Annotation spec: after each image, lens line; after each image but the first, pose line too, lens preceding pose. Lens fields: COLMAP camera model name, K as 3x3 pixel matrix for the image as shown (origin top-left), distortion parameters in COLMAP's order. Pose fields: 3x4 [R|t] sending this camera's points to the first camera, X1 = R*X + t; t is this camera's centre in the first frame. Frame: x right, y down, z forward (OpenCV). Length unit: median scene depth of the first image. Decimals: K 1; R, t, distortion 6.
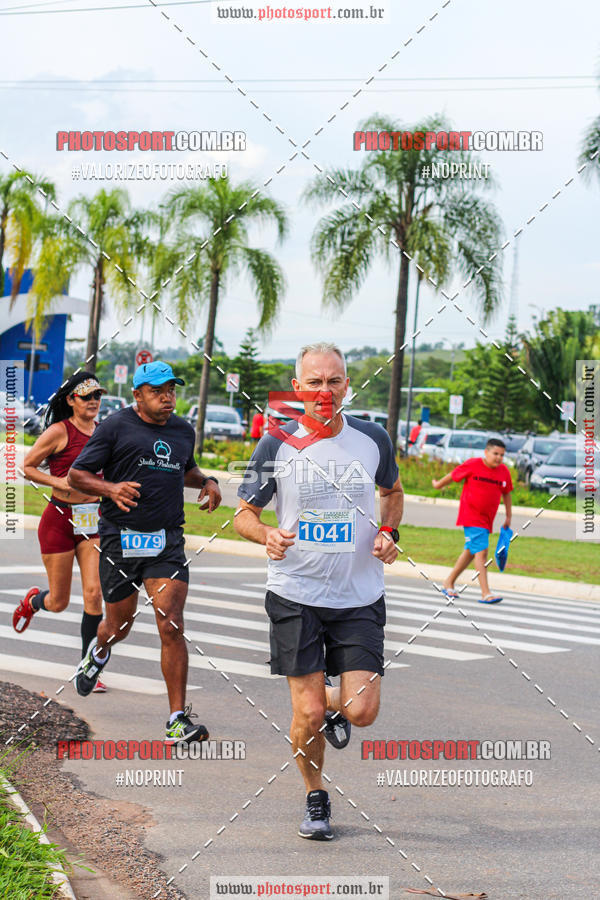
lens RADIAL K [[2126.0, 0, 303.2], [0, 2126.0, 422.9], [0, 0, 1]] dist [-0.050087, -0.080865]
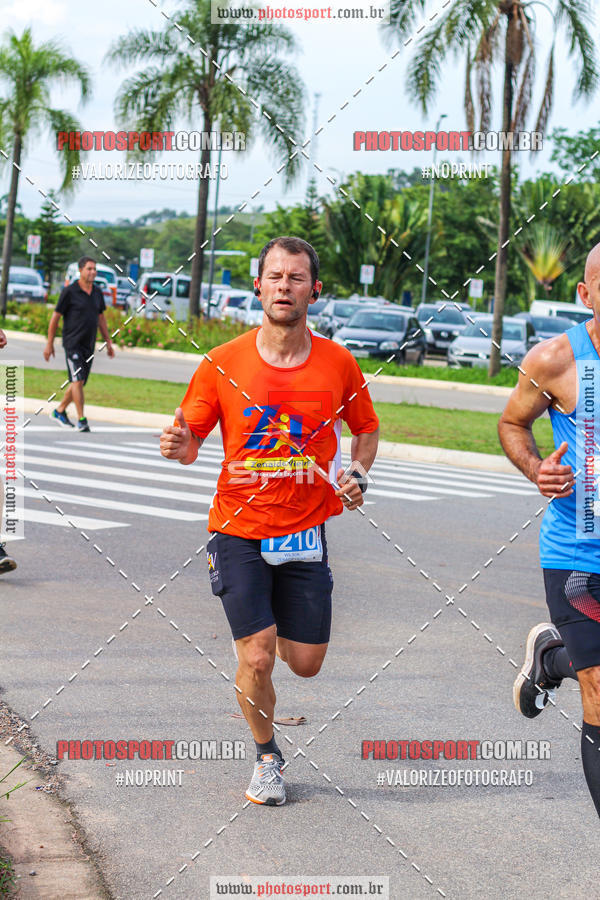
lens RADIAL K [[2123.9, 0, 299.3], [0, 2123.9, 452.4], [0, 0, 1]] dist [-0.052005, -0.394195]
pose [[0.995664, -0.002388, 0.092990, -0.002546], [-0.004898, 0.996938, 0.078048, 0.000233], [-0.092892, -0.078165, 0.992603, -0.010073]]
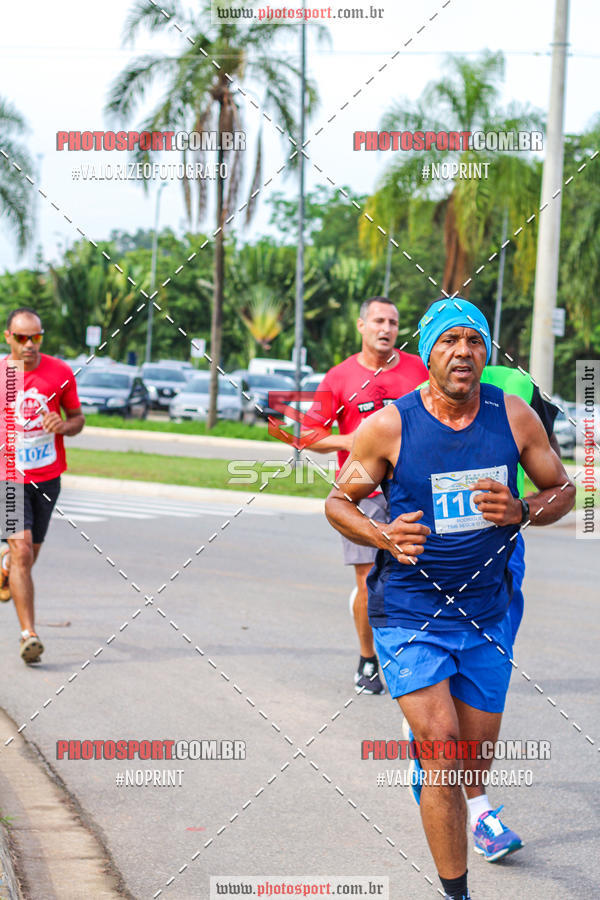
lens RADIAL K [[2187.0, 0, 299.5], [0, 2187.0, 448.8], [0, 0, 1]] dist [-0.121932, -0.176931]
pose [[0.975950, -0.015372, 0.217454, -0.017220], [0.005185, 0.998865, 0.047339, -0.000698], [-0.217935, -0.045073, 0.974922, -0.114841]]
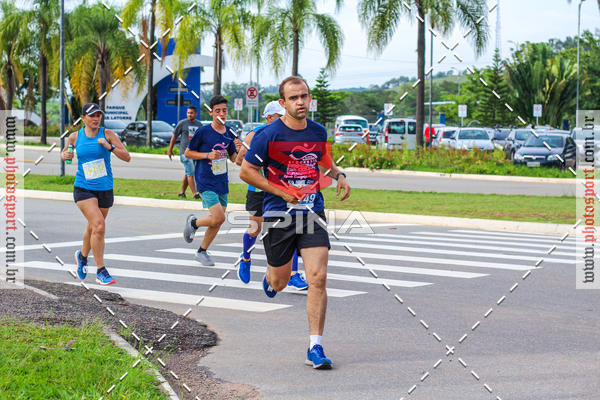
lens RADIAL K [[1408.9, 0, 301.6], [0, 1408.9, 201.4], [0, 0, 1]] dist [-0.062684, -0.252365]
pose [[0.997165, -0.059022, -0.046664, 0.002054], [0.061239, 0.996987, 0.047612, 0.001226], [0.043713, -0.050335, 0.997775, 0.004547]]
